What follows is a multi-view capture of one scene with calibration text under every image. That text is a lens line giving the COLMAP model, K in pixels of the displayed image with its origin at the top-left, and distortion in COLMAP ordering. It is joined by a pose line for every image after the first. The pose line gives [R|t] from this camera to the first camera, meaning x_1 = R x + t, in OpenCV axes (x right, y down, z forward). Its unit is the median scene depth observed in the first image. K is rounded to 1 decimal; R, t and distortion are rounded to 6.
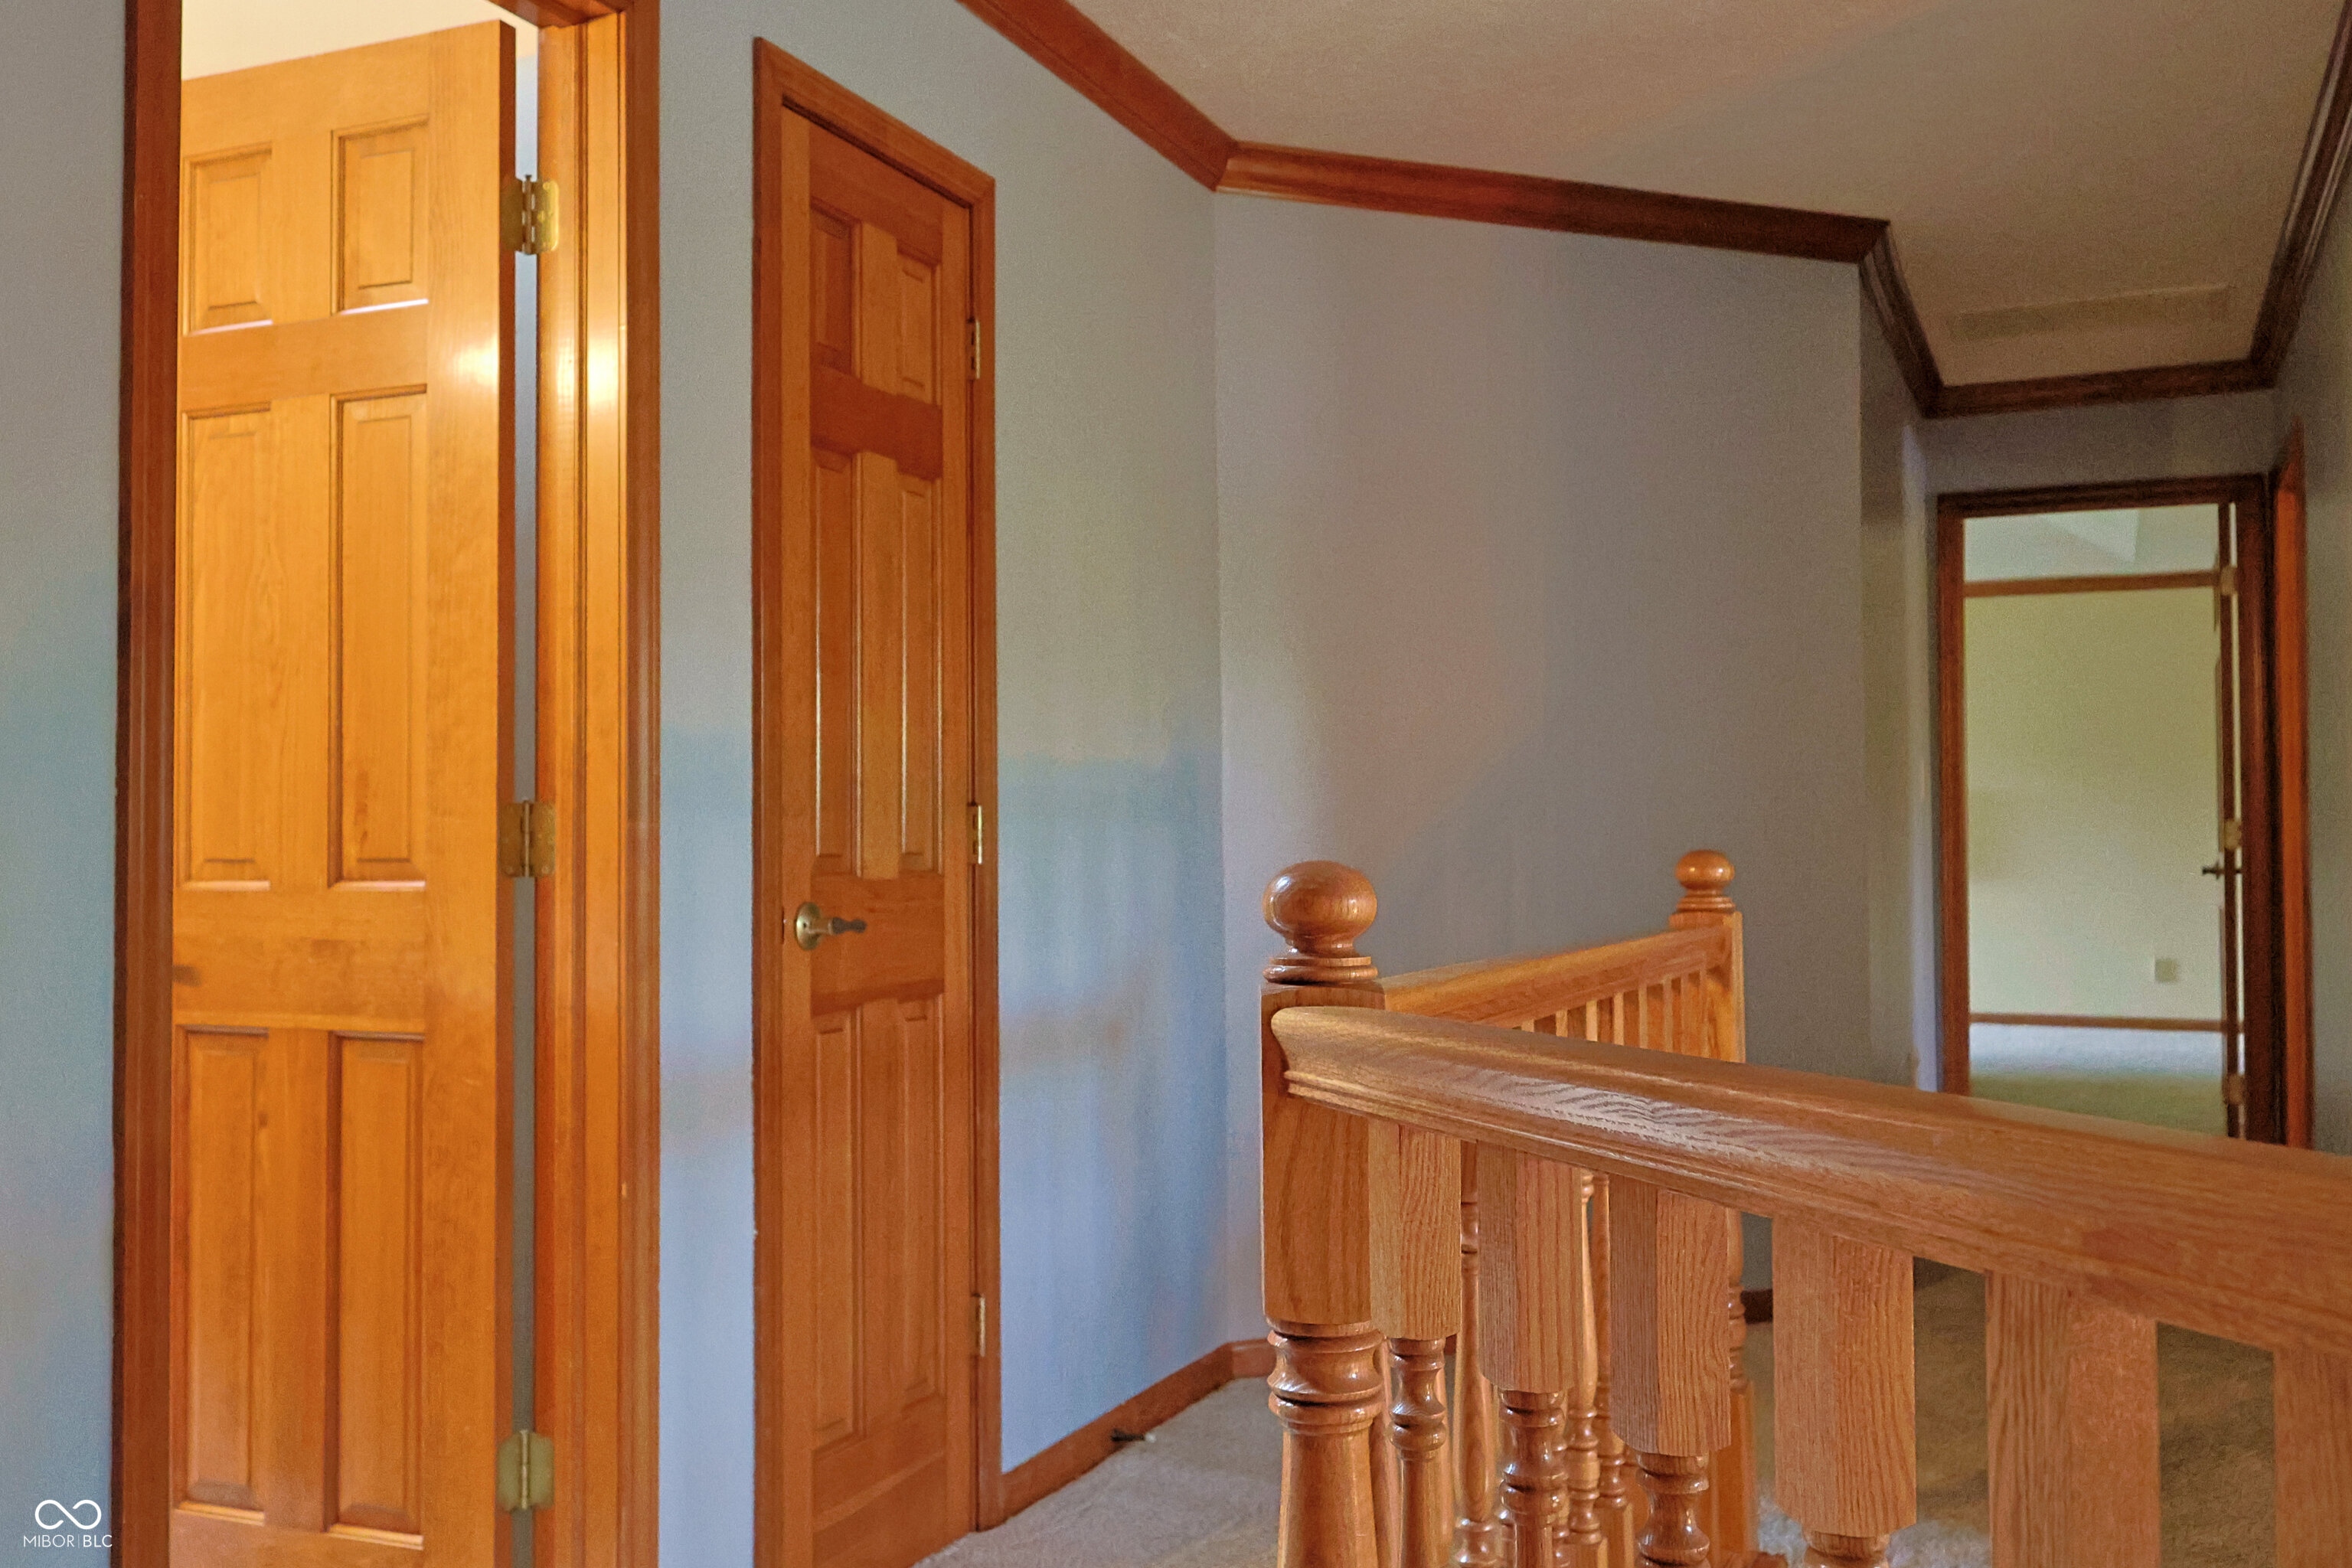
lens RADIAL K [[2059.5, 0, 1181.5], [0, 2059.5, 796.2], [0, 0, 1]] dist [0.008557, -0.003275]
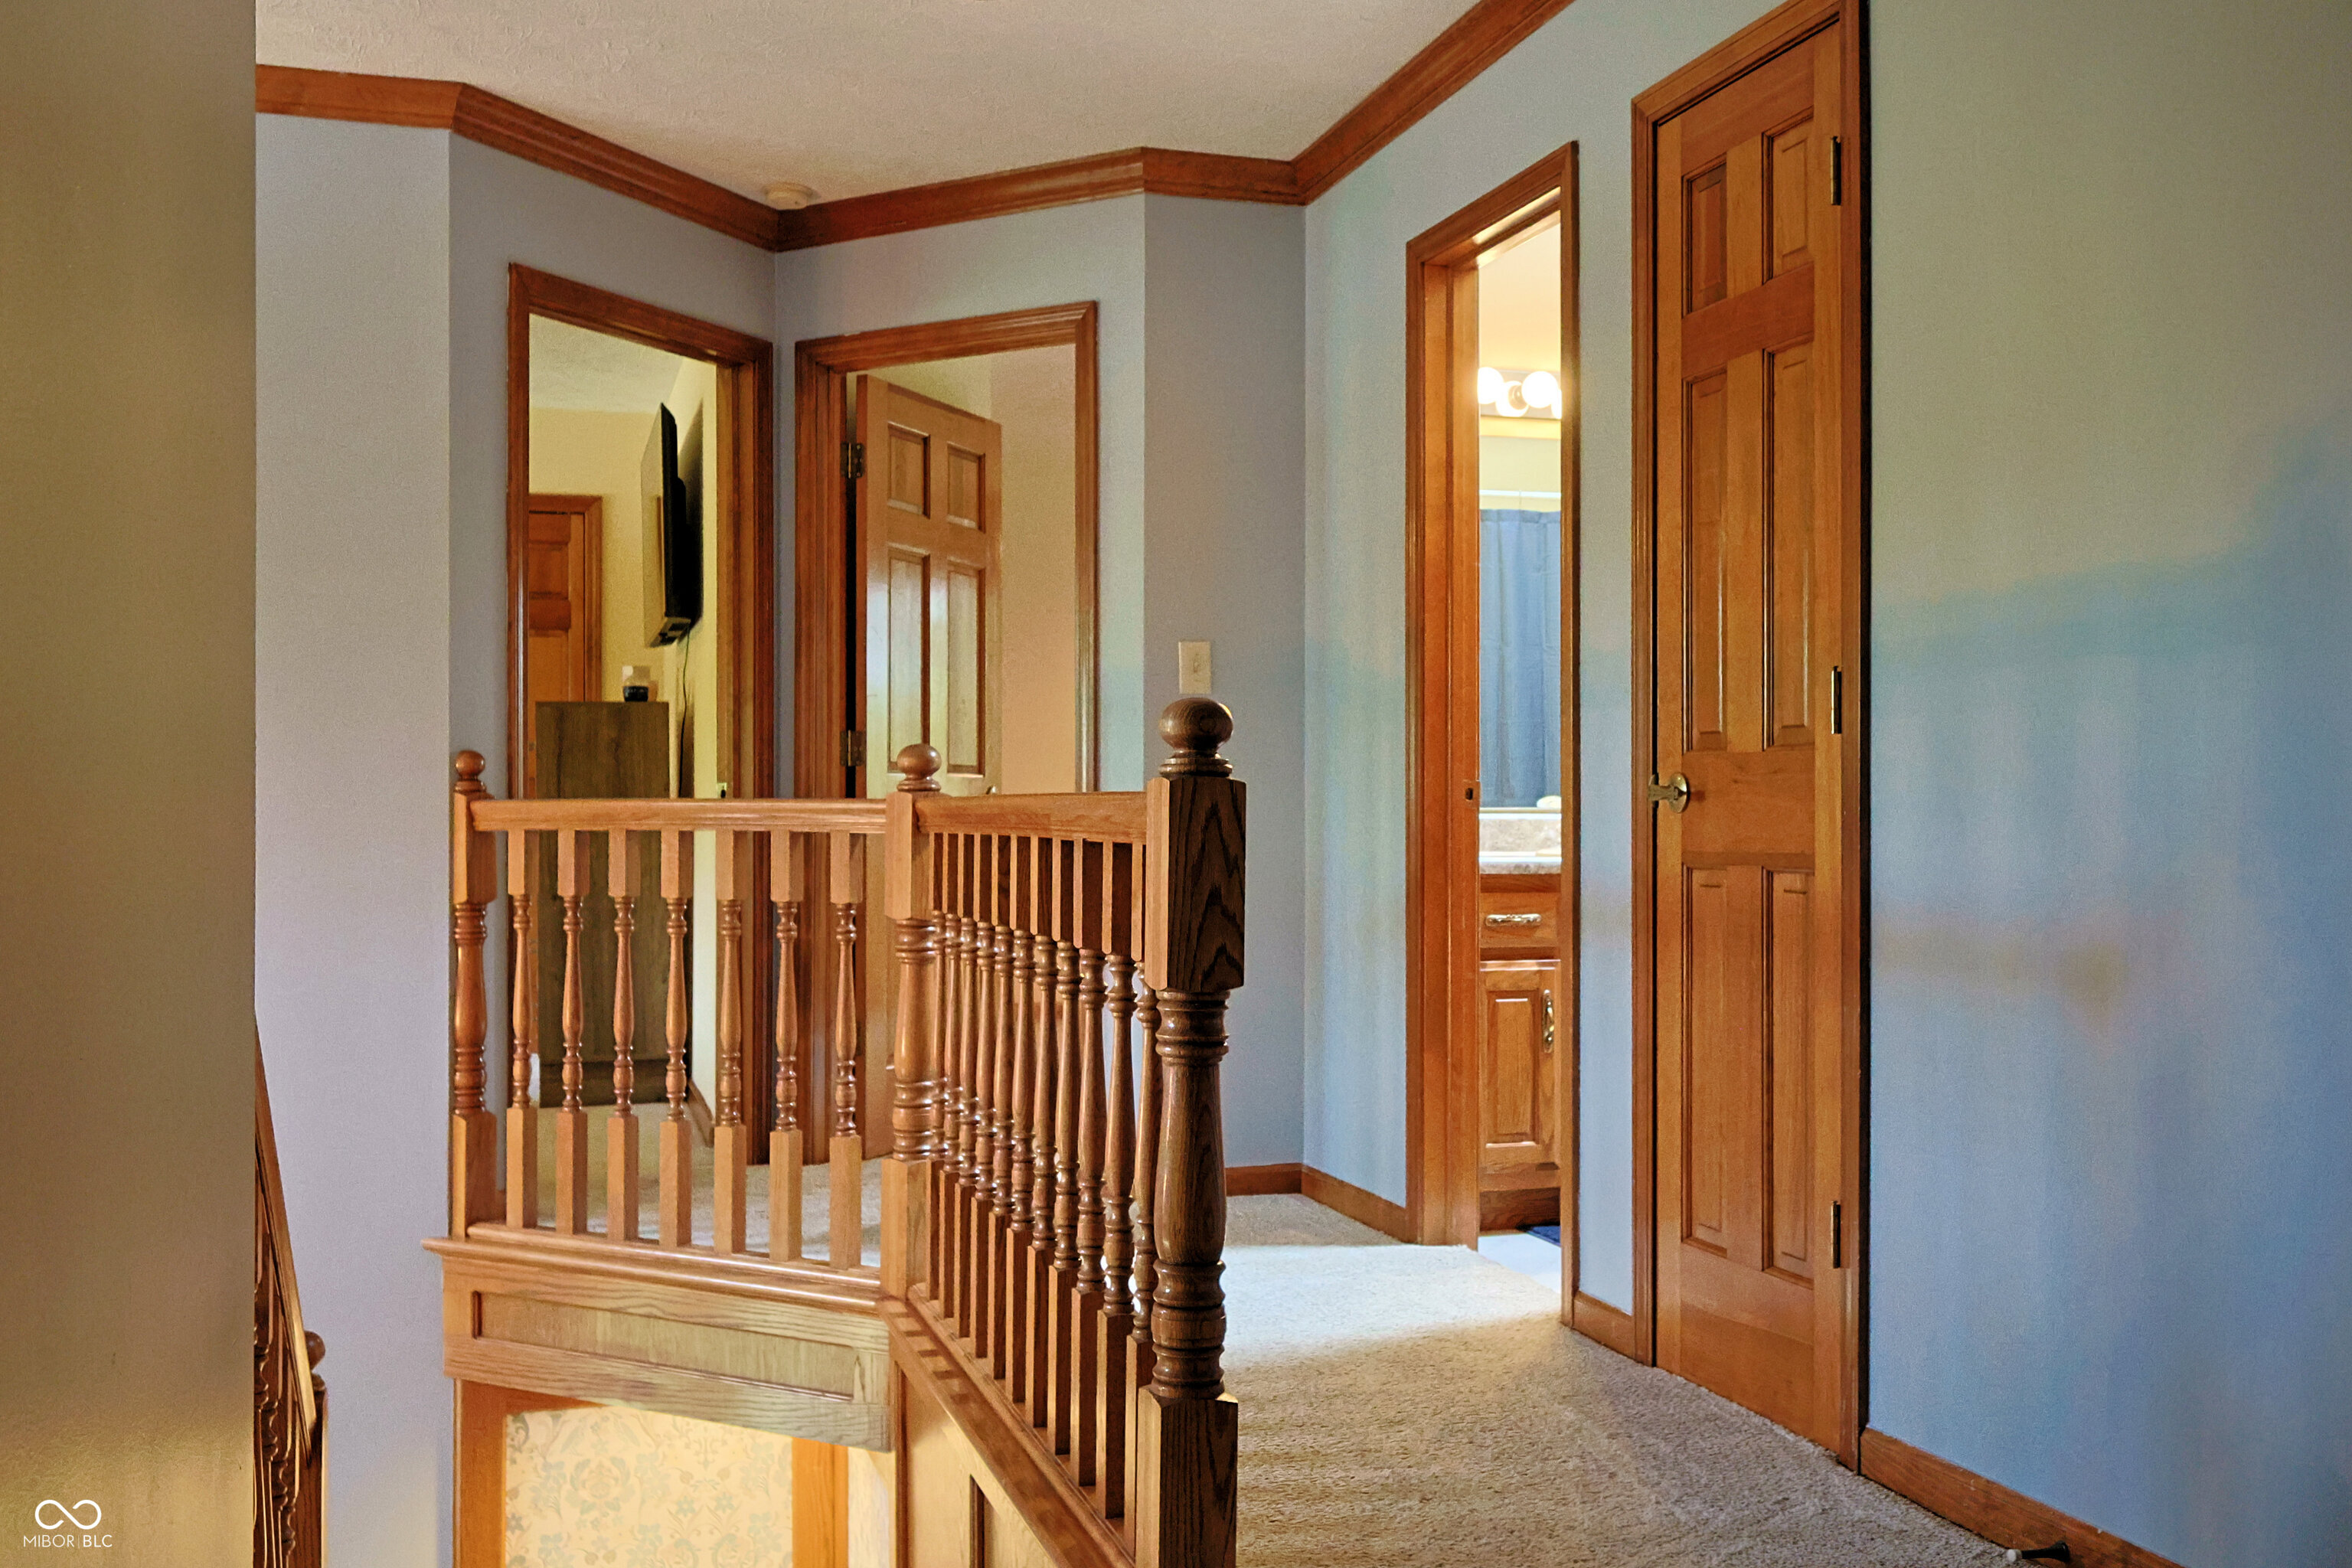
lens RADIAL K [[2059.5, 0, 1181.5], [0, 2059.5, 796.2], [0, 0, 1]] dist [0.008557, -0.003275]
pose [[-0.745440, -0.003766, -0.666562, 0.780451], [0.016731, 0.999563, -0.024358, 0.083684], [0.666363, -0.029309, -0.745052, 1.598329]]
